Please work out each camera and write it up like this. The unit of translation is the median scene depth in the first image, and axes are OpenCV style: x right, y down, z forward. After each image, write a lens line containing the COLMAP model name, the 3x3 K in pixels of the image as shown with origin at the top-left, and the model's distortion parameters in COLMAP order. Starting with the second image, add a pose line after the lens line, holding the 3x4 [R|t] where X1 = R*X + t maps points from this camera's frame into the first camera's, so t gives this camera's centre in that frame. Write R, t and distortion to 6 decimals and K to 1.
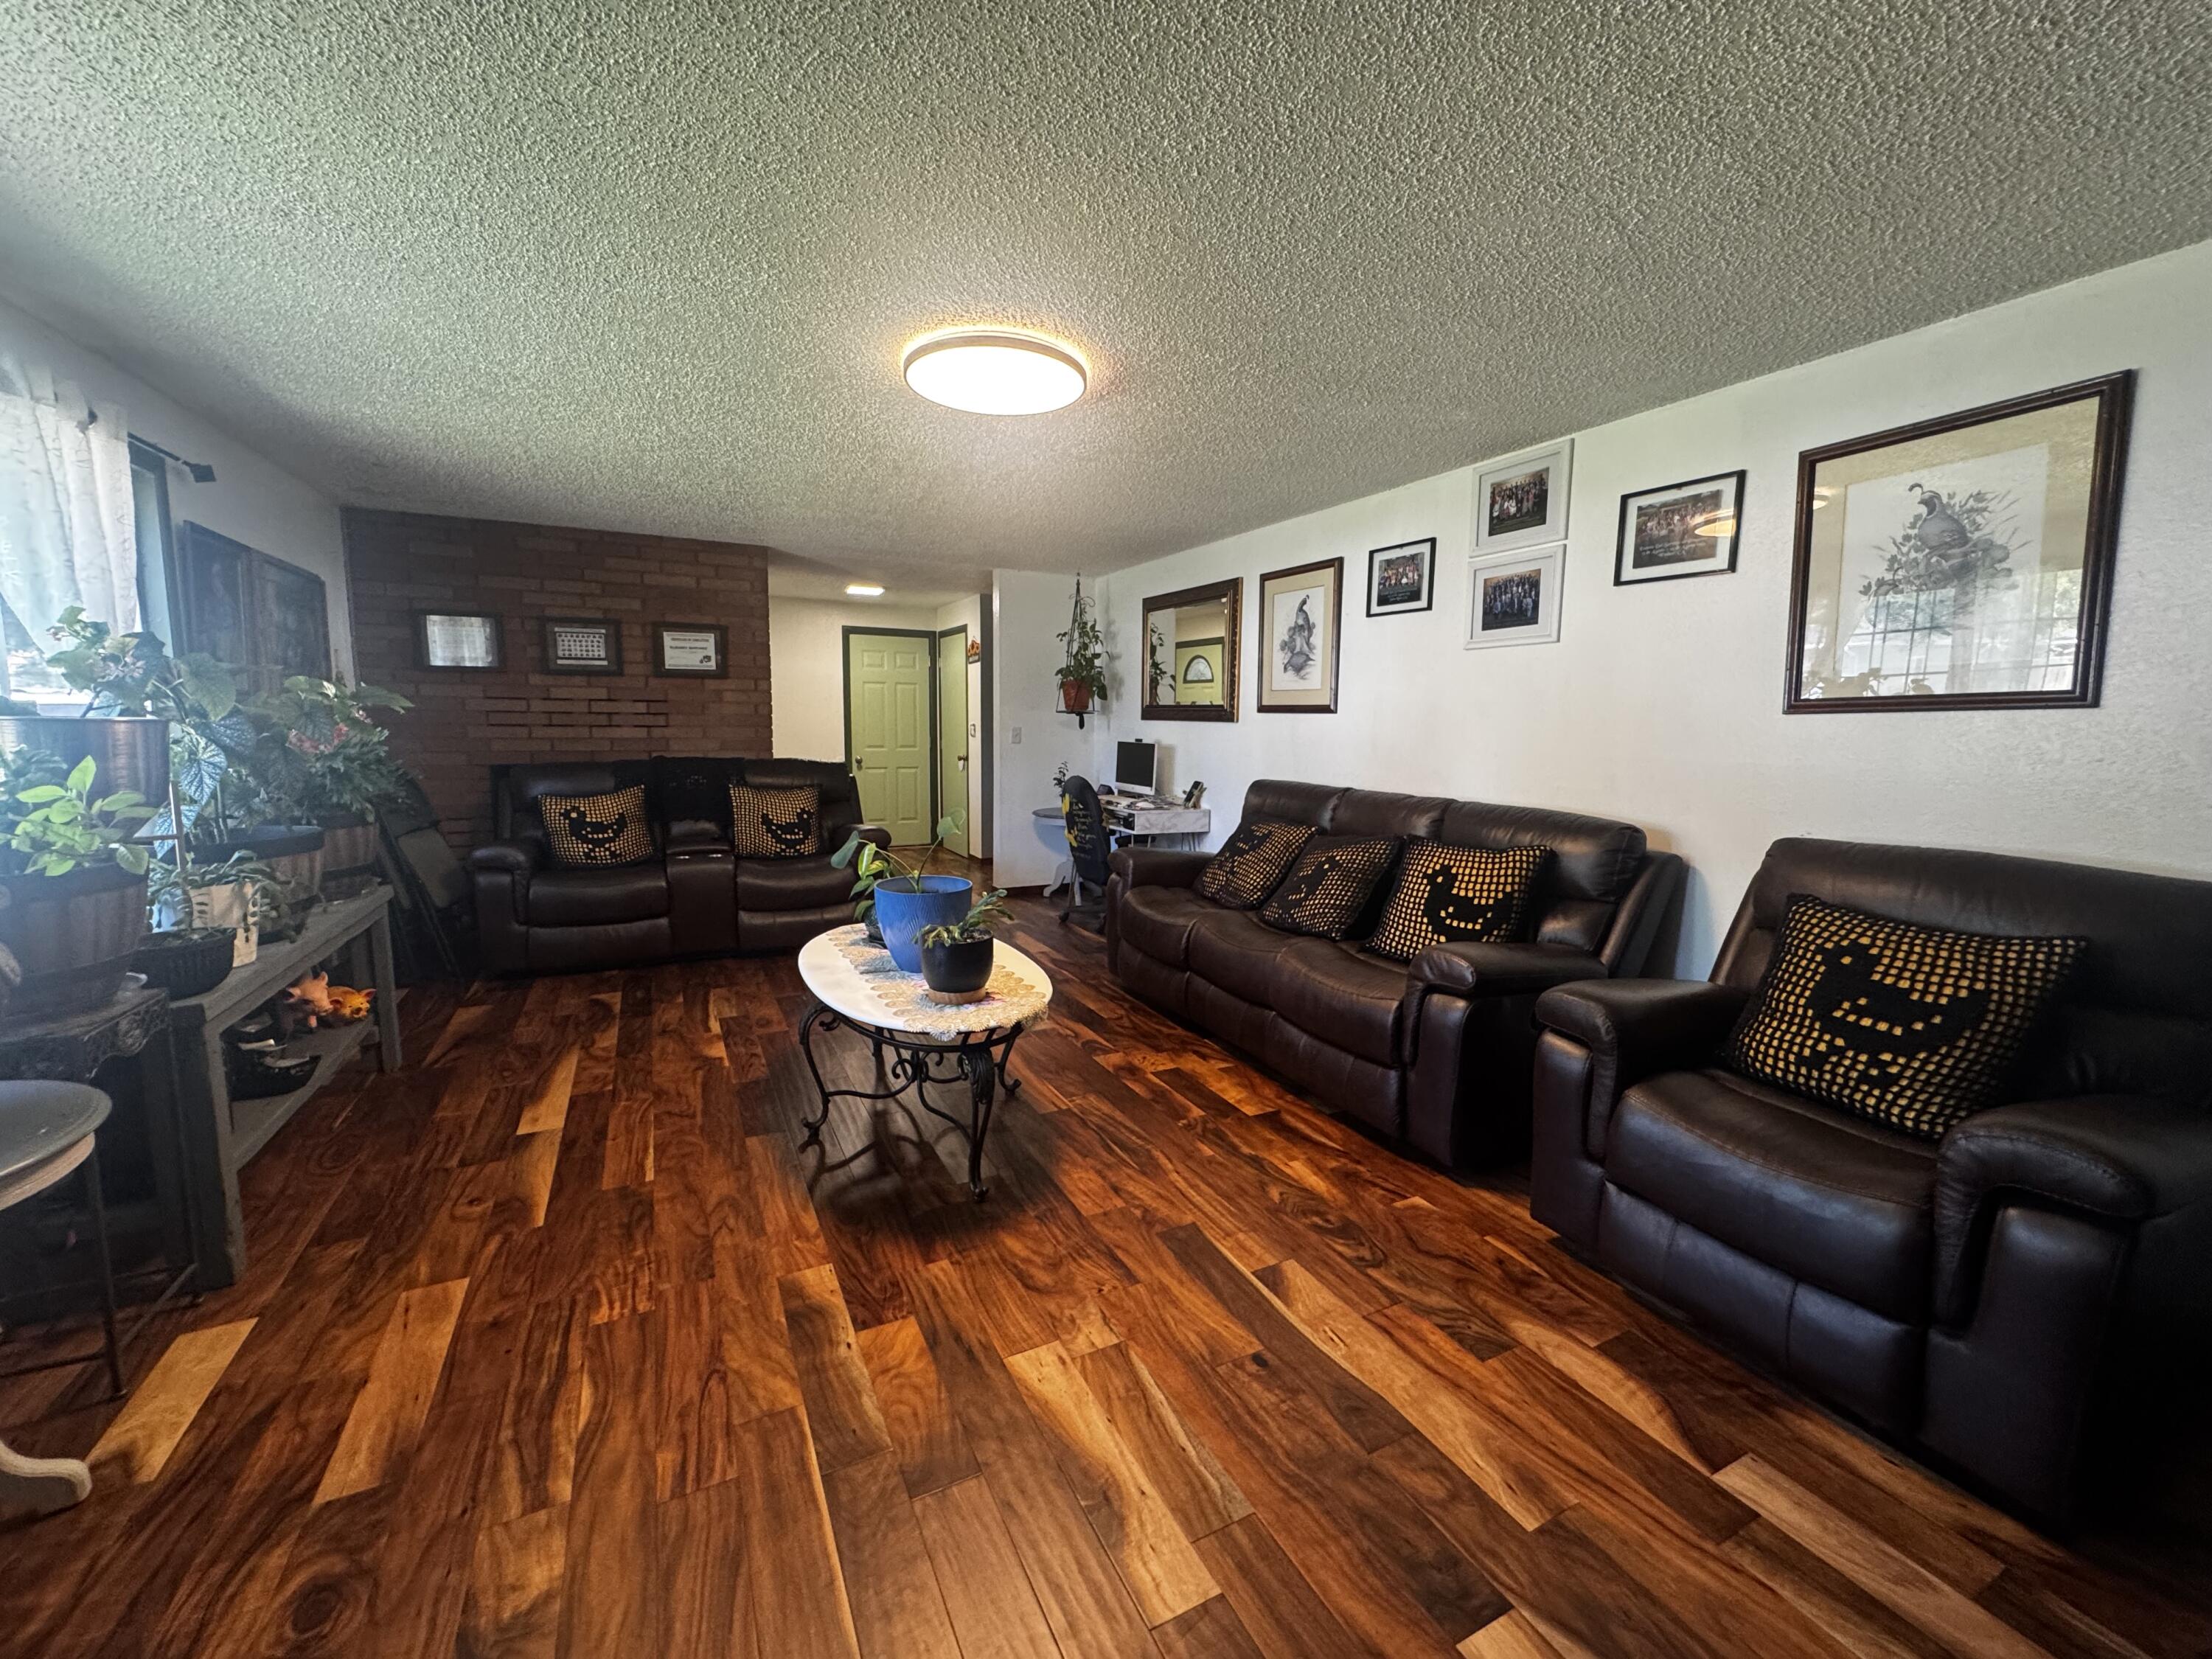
lens RADIAL K [[890.6, 0, 1125.2], [0, 890.6, 837.3], [0, 0, 1]] dist [-0.000137, 0.000153]
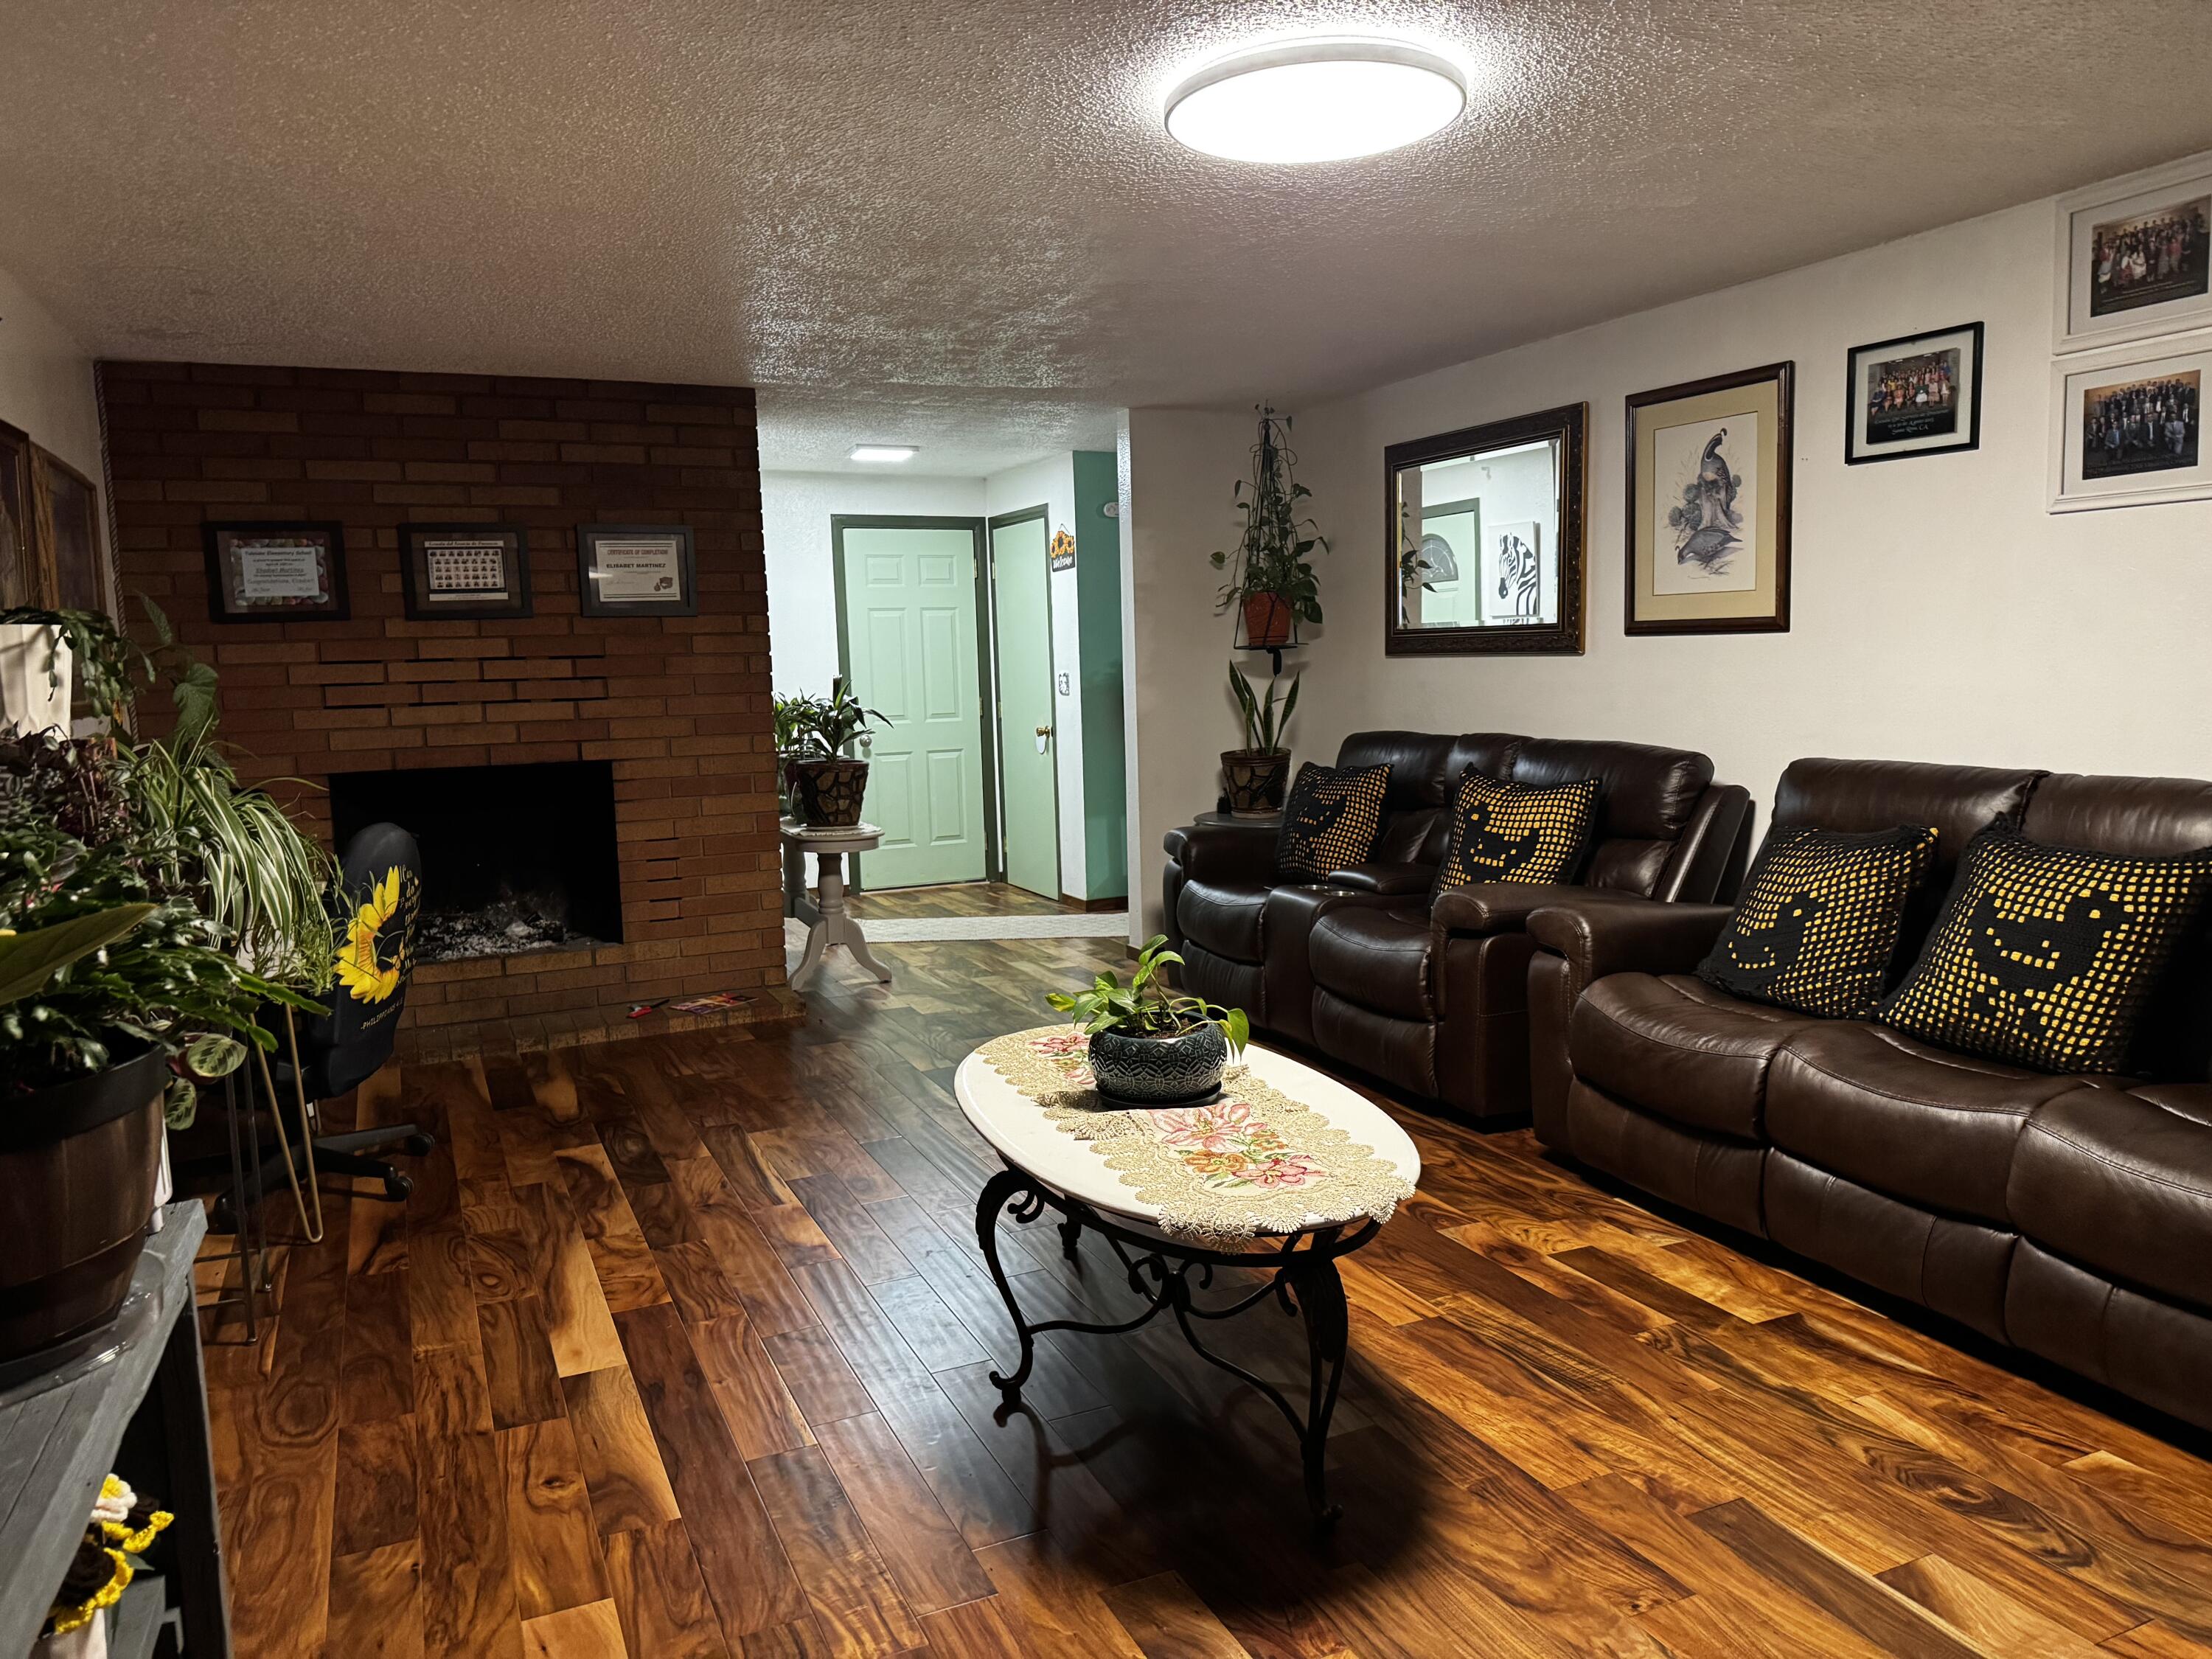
lens RADIAL K [[1563.6, 0, 1154.1], [0, 1563.6, 843.8], [0, 0, 1]] dist [0.057496, -0.076127]
pose [[0.998201, -0.035125, -0.048598, -0.160643], [0.034628, 0.999339, -0.011045, -0.004937], [0.048954, 0.009342, 0.998757, -0.052441]]
